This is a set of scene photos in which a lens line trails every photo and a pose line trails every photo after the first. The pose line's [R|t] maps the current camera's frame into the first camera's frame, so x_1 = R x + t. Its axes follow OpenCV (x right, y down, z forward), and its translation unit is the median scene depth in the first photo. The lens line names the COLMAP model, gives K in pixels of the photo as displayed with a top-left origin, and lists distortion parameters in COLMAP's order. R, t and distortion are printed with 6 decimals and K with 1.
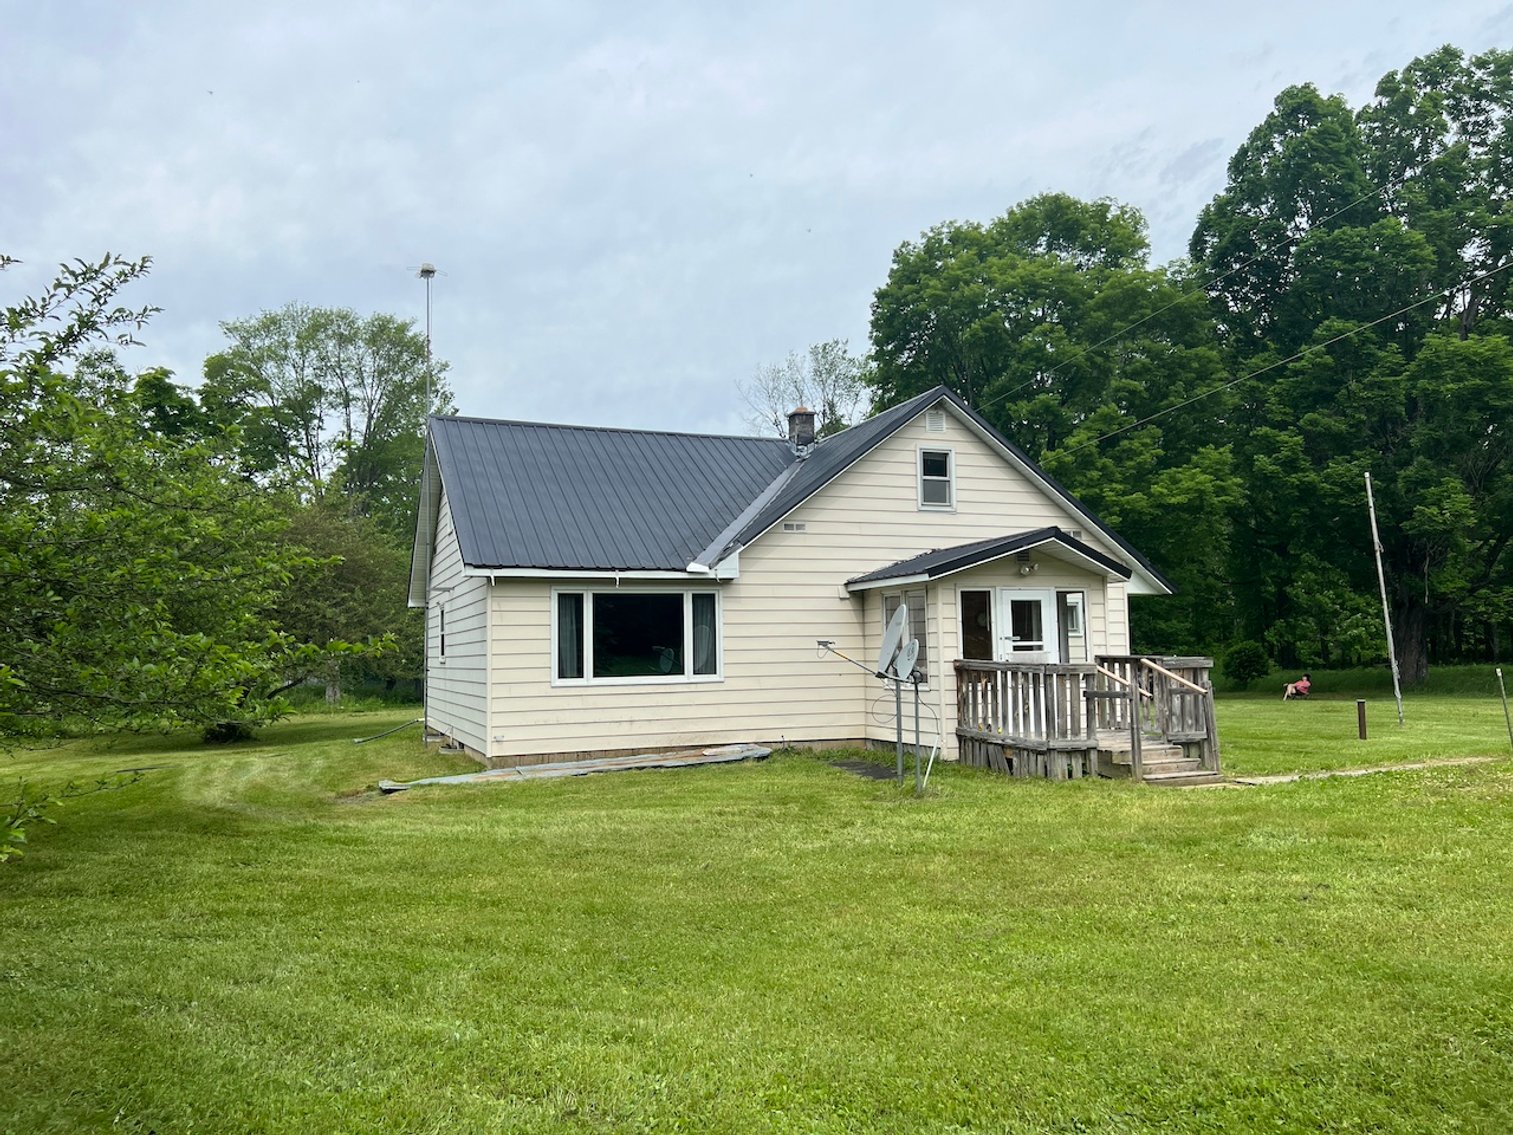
lens RADIAL K [[1149.0, 0, 756.5], [0, 1149.0, 567.5], [0, 0, 1]] dist [-0.000036, 0.001625]
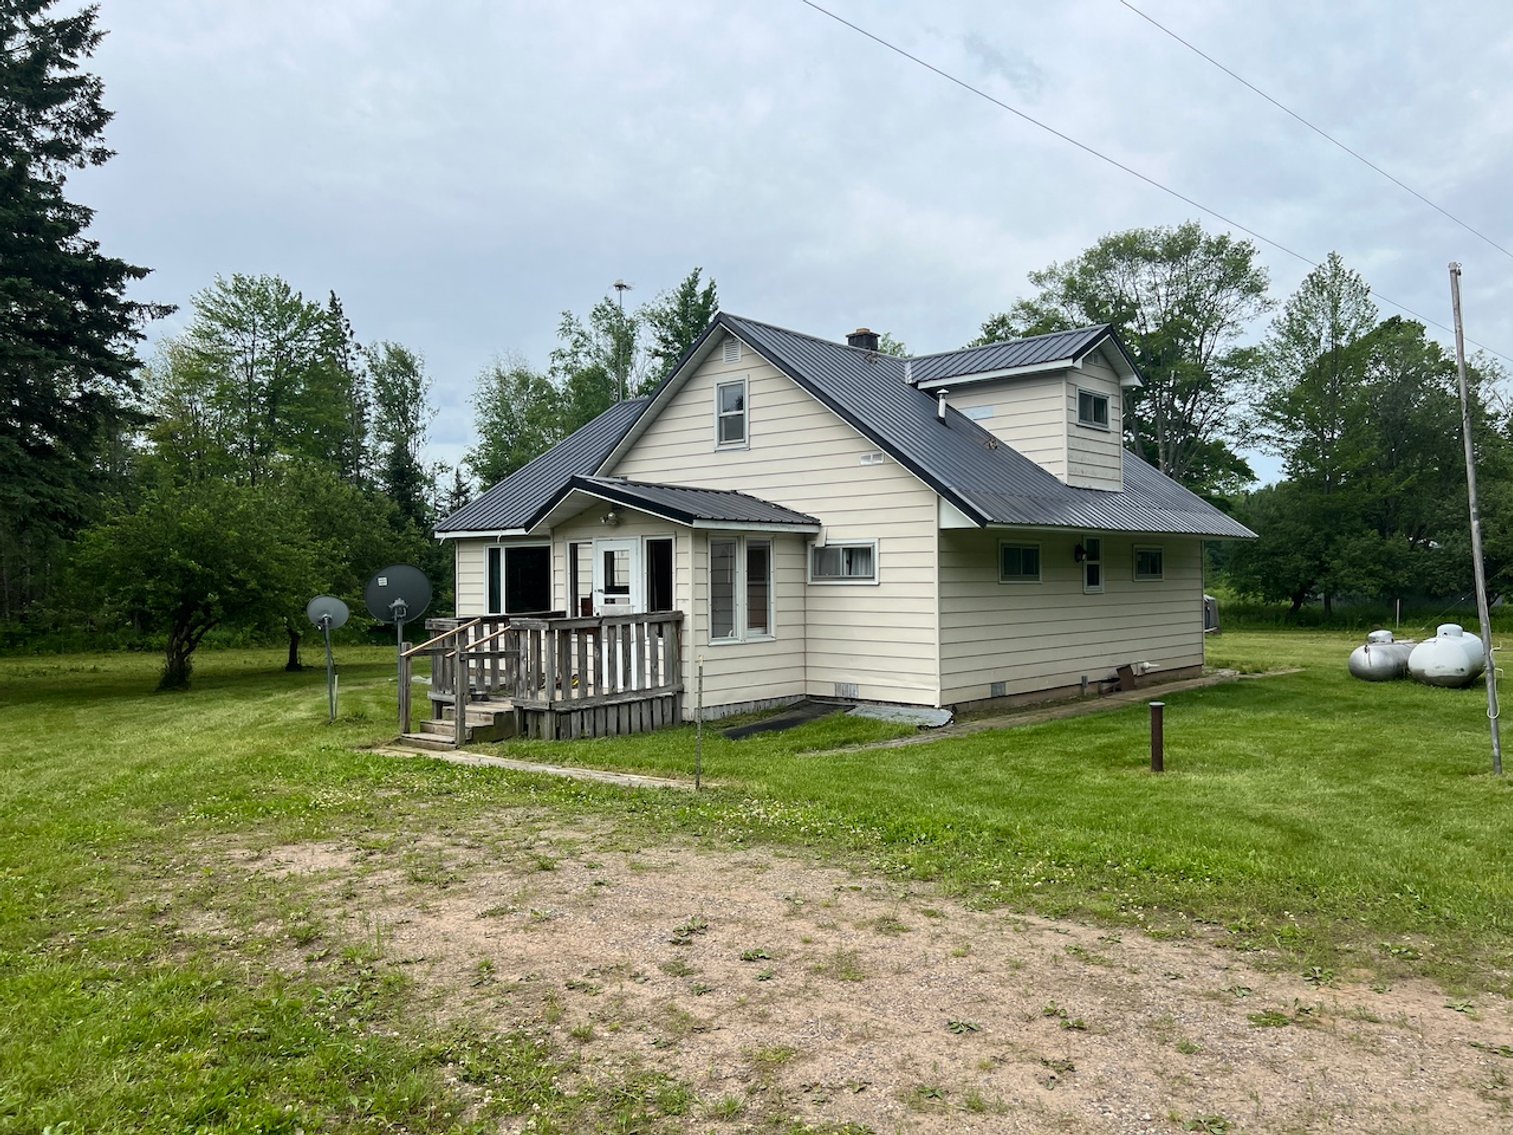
lens RADIAL K [[1149.0, 0, 756.5], [0, 1149.0, 567.5], [0, 0, 1]] dist [-0.000036, 0.001625]
pose [[0.469222, 0.006698, -0.883055, 0.994896], [0.069235, 0.996614, 0.044348, 0.006568], [0.880362, -0.081947, 0.467170, 0.570361]]
